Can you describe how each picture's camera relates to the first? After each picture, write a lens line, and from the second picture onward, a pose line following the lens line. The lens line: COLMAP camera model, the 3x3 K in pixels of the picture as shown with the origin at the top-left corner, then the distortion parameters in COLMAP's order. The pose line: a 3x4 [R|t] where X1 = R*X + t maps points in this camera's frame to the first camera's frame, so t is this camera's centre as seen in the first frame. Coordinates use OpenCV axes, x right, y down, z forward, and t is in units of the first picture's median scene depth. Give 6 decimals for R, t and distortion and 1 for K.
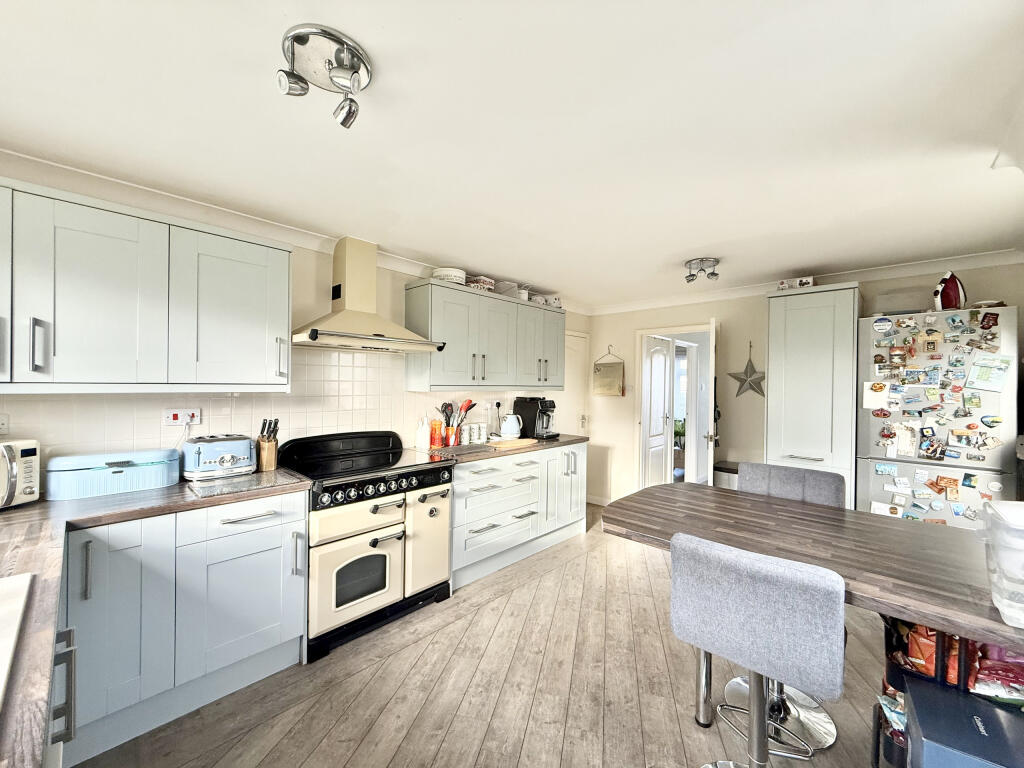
lens RADIAL K [[412.8, 0, 501.5], [0, 412.8, 383.5], [0, 0, 1]] dist [-0.000427, 0.000046]
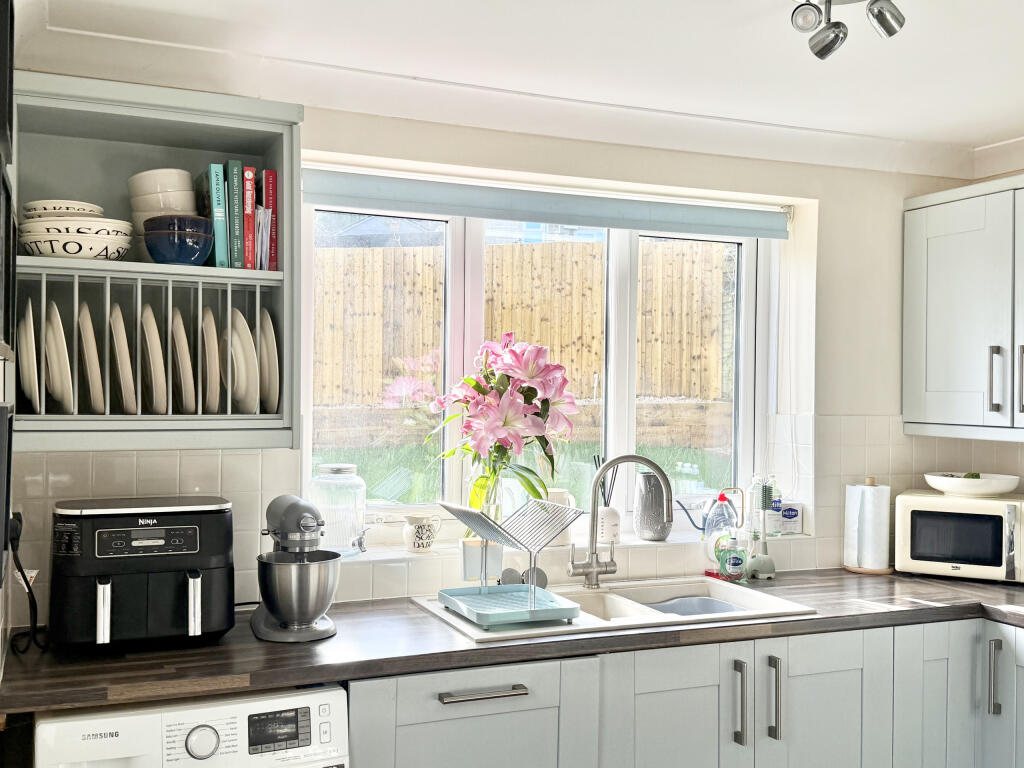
lens RADIAL K [[1043.1, 0, 512.0], [0, 1043.1, 384.0], [0, 0, 1]] dist [0.069382, -0.014338]
pose [[-0.389842, -0.018248, -0.920701, 0.674340], [-0.017082, 0.999775, -0.012582, -0.025566], [0.920723, 0.010823, -0.390066, 0.558765]]
